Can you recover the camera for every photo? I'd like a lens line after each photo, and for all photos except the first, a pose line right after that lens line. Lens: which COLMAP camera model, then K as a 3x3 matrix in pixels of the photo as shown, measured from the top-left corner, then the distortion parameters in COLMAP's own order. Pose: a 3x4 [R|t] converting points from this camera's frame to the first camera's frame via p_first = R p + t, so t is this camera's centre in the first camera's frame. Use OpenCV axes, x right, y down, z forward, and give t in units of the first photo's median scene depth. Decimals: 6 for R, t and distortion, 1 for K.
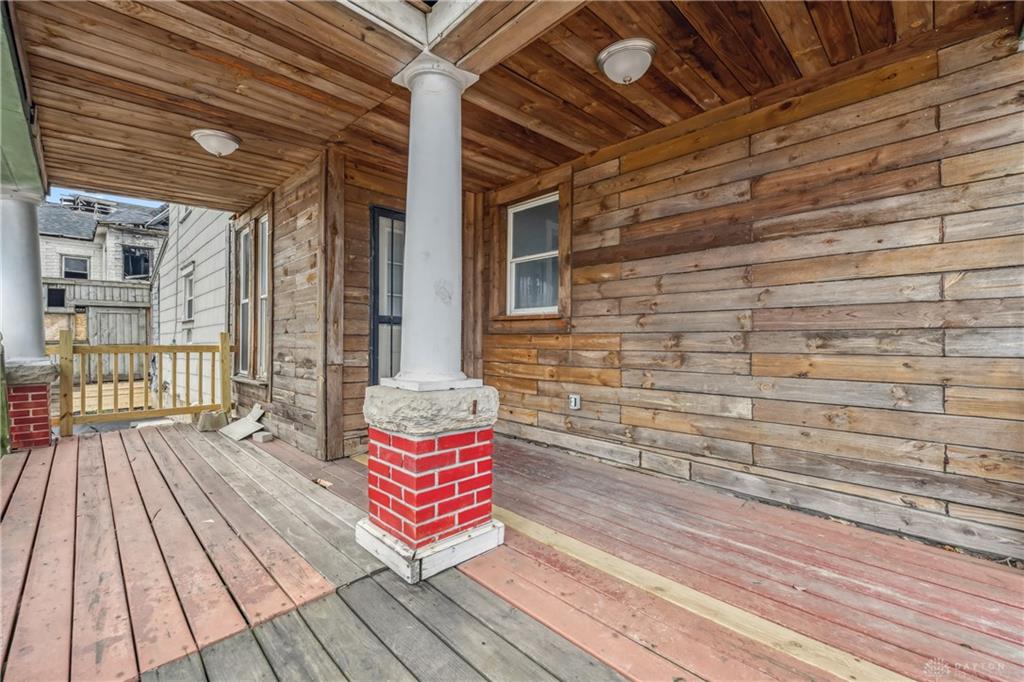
lens RADIAL K [[428.6, 0, 511.0], [0, 428.6, 341.1], [0, 0, 1]] dist [-0.001543, -0.000191]
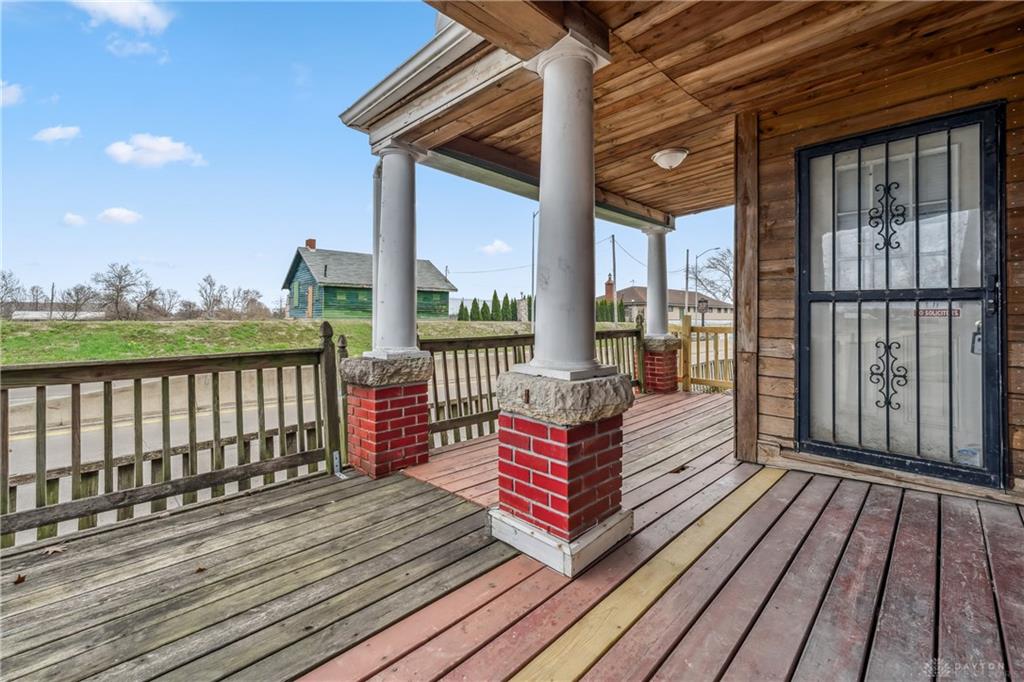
lens RADIAL K [[428.6, 0, 501.4], [0, 428.6, 305.5], [0, 0, 1]] dist [-0.001543, -0.000191]
pose [[-0.007440, -0.034768, -0.999368, 0.505405], [-0.003997, 0.999388, -0.034739, -0.008985], [0.999964, 0.003736, -0.007575, 0.543603]]
